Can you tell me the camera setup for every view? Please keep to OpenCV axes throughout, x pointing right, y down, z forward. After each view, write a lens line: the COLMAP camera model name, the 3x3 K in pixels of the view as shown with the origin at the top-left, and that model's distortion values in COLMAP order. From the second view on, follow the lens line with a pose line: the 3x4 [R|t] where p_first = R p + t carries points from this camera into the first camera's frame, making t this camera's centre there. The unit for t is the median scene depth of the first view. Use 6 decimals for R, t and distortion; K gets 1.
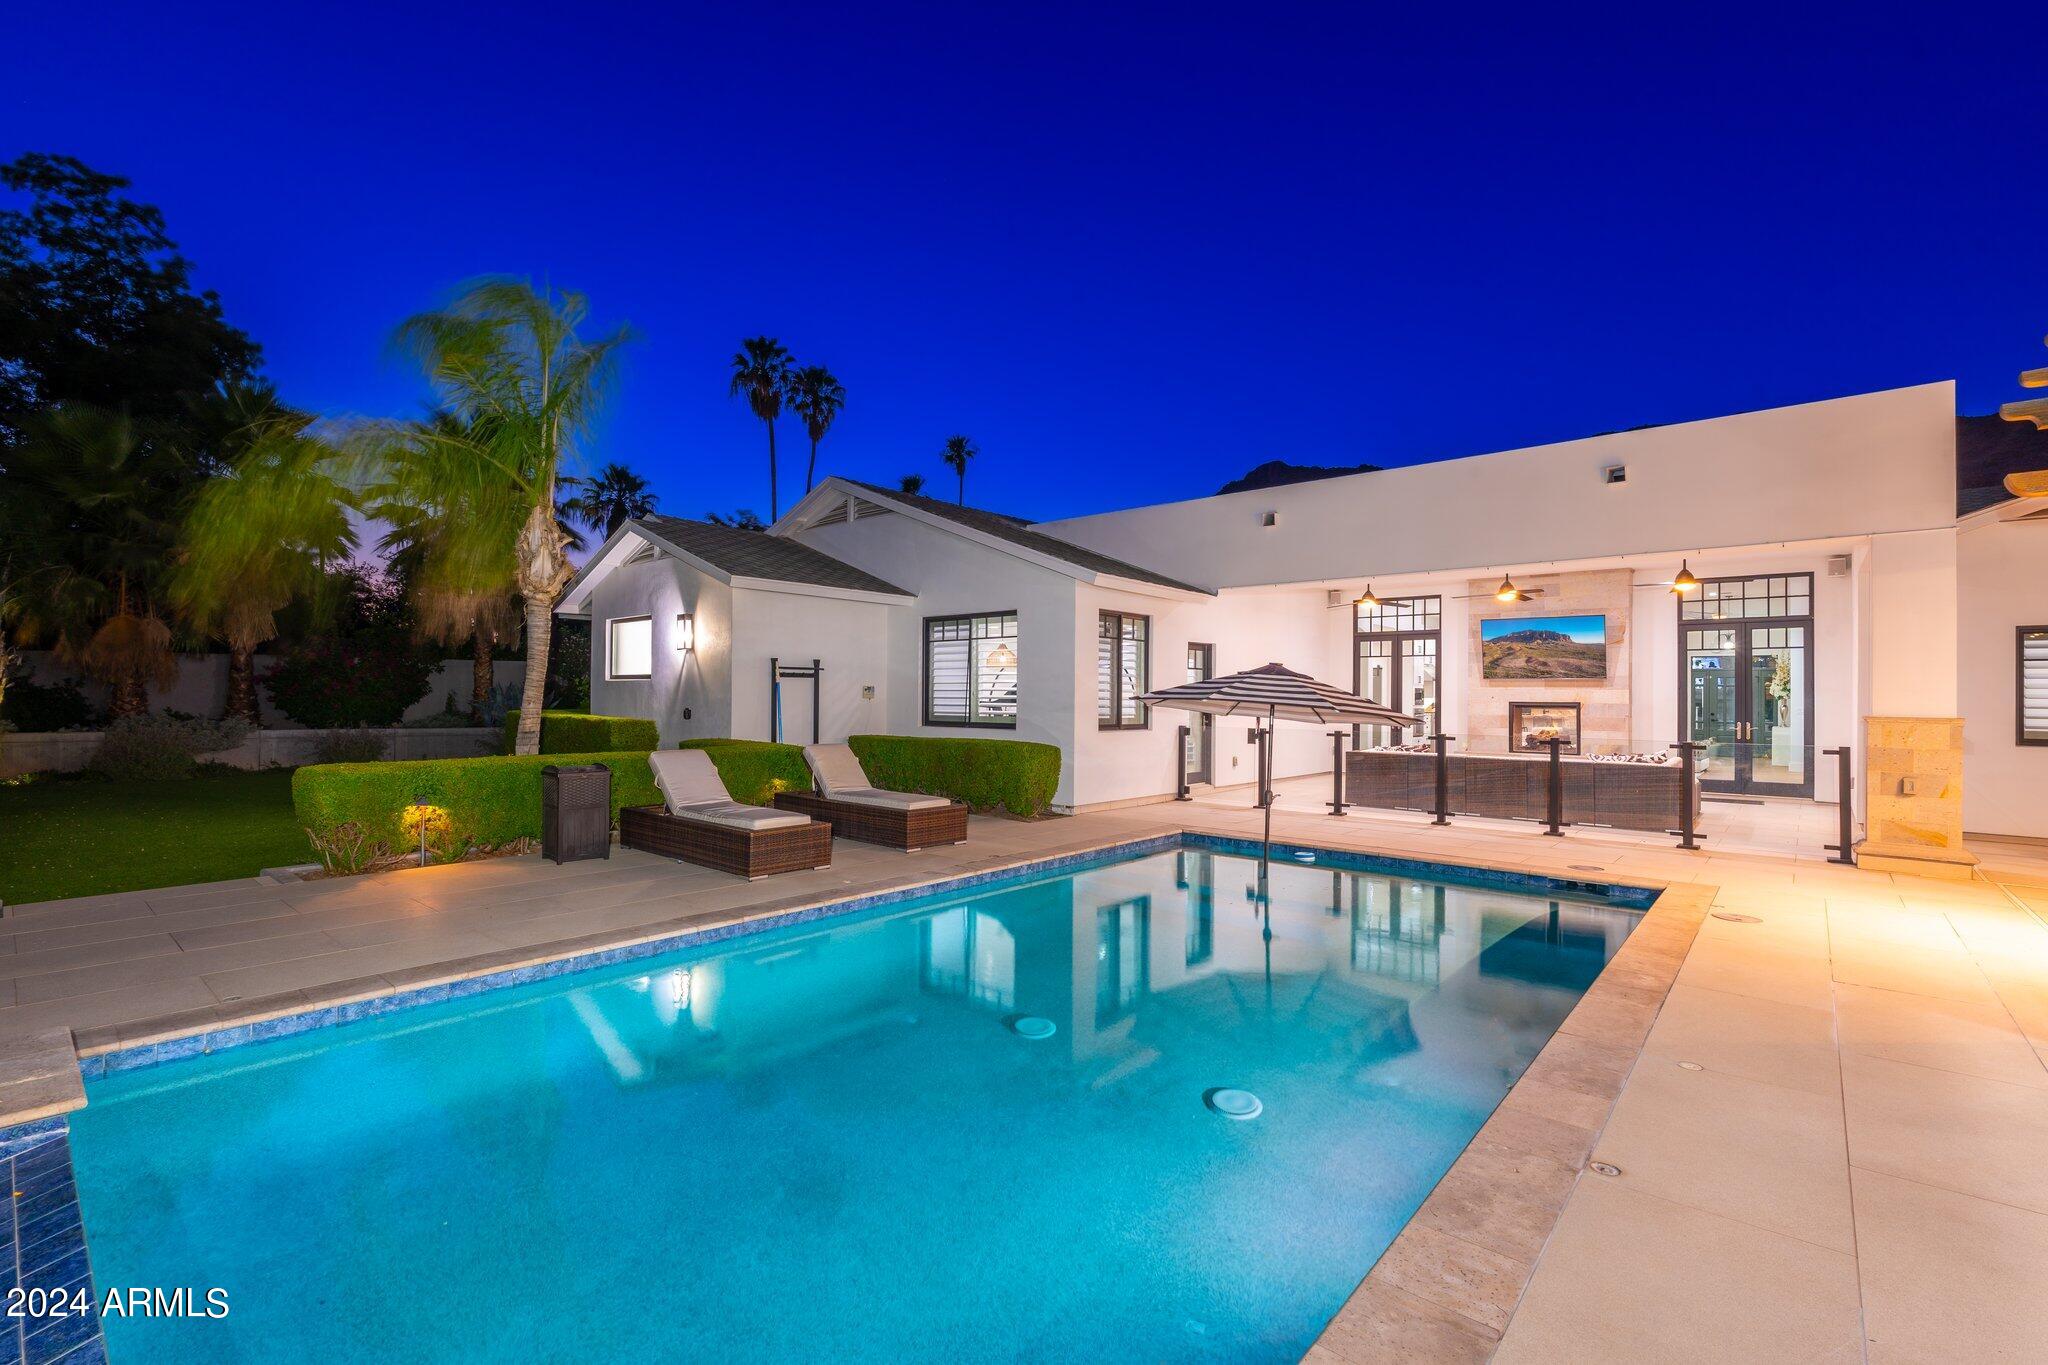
lens RADIAL K [[929.8, 0, 1024.3], [0, 929.8, 695.7], [0, 0, 1]] dist [-0.000588, 0.000710]
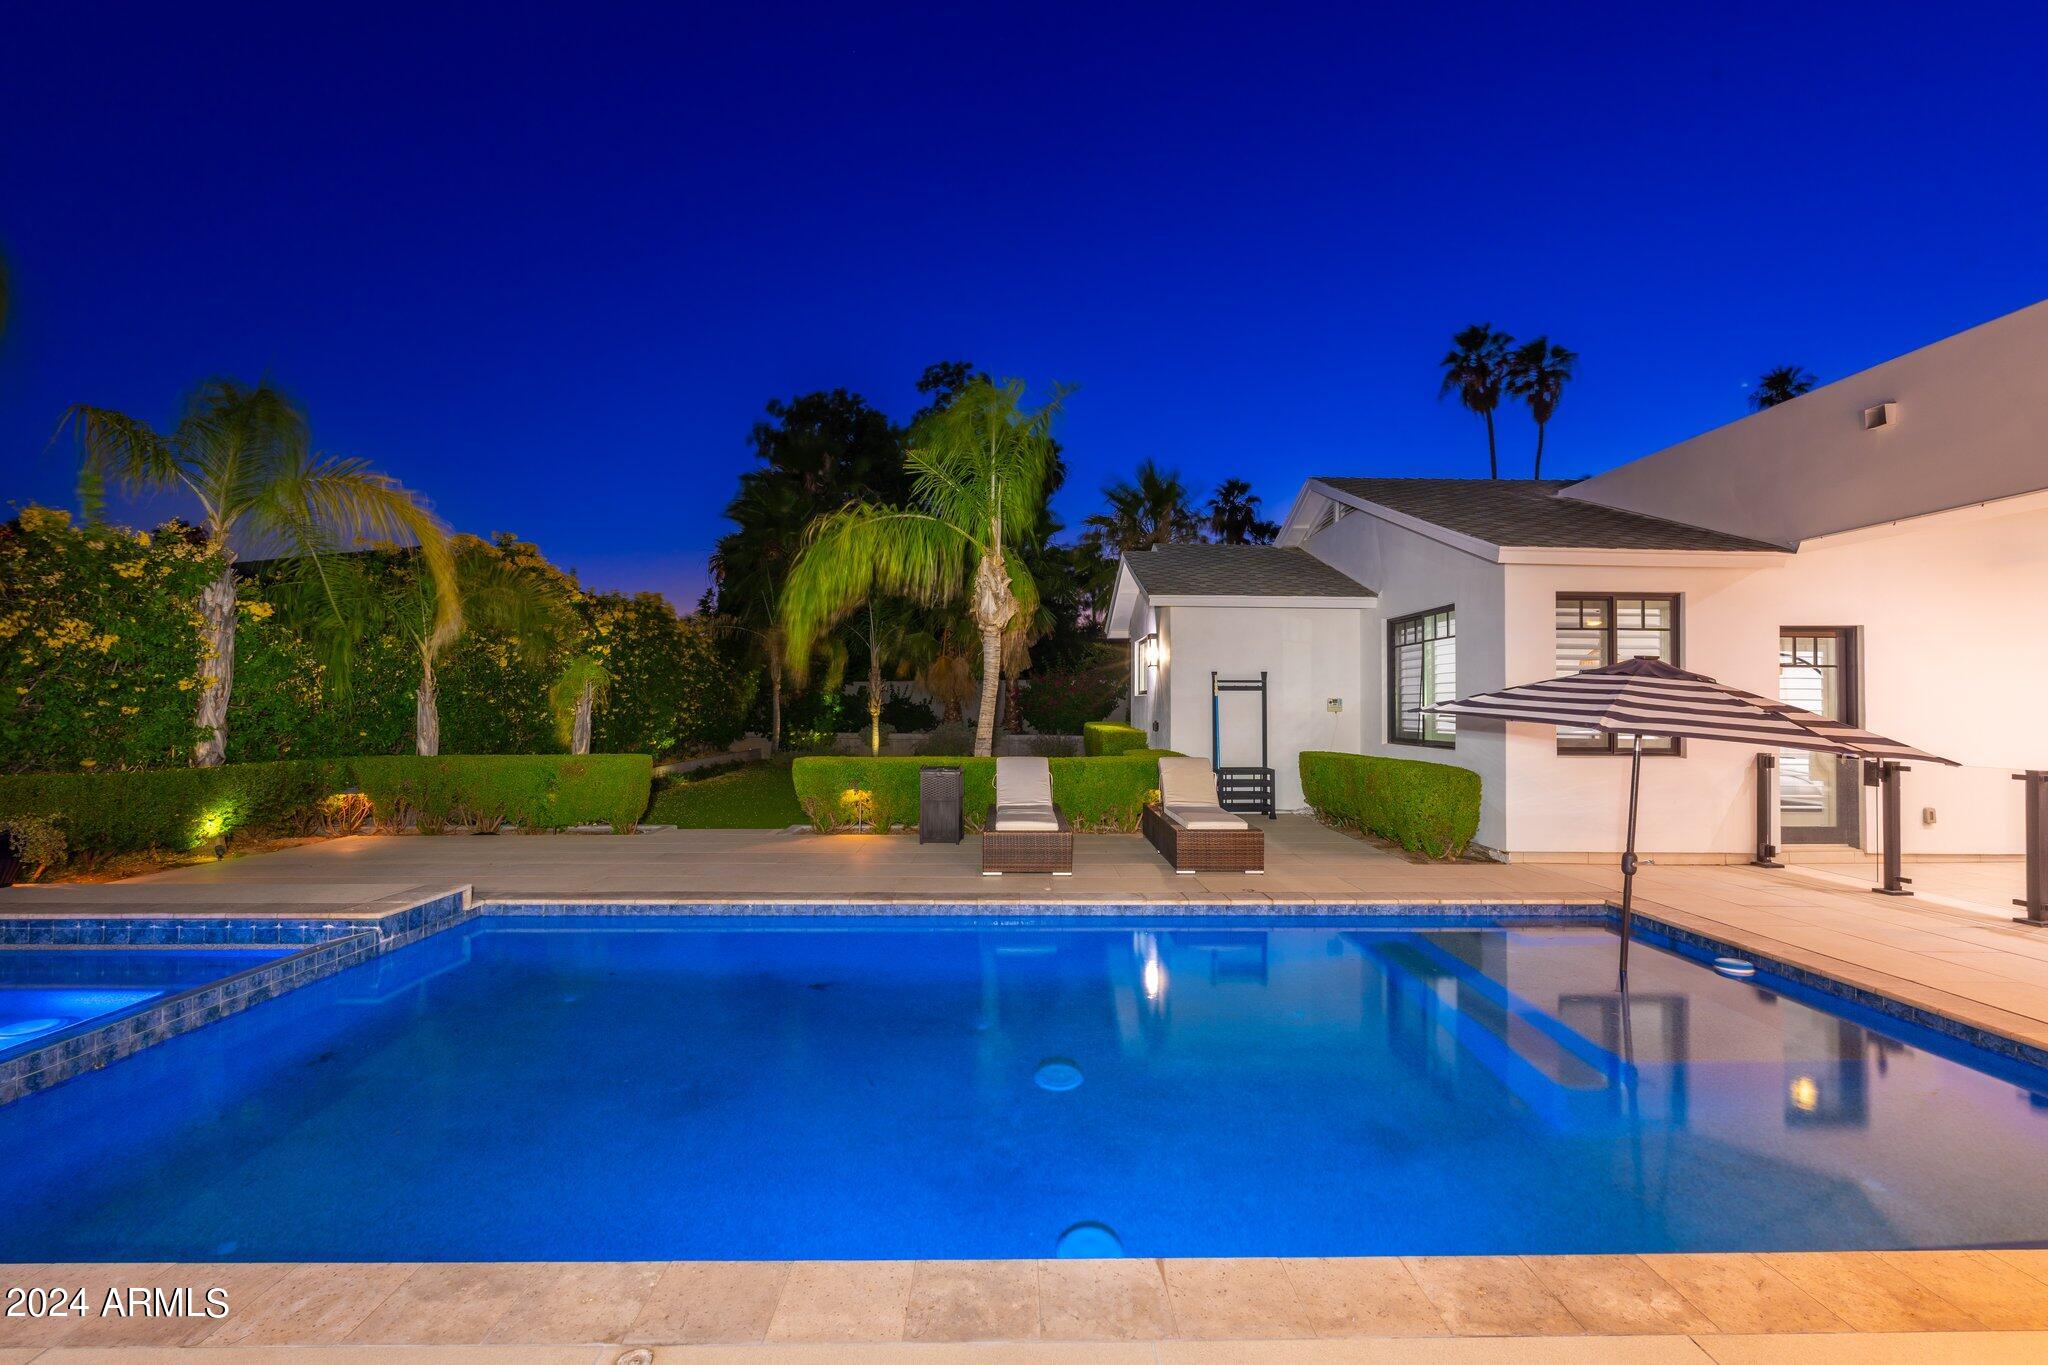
lens RADIAL K [[908.4, 0, 1005.4], [0, 908.4, 685.0], [0, 0, 1]] dist [-0.002786, 0.000319]
pose [[0.657253, -0.022122, -0.753346, 0.320363], [0.001746, 0.999611, -0.027830, 0.001048], [0.753668, 0.016975, 0.657036, 0.176051]]
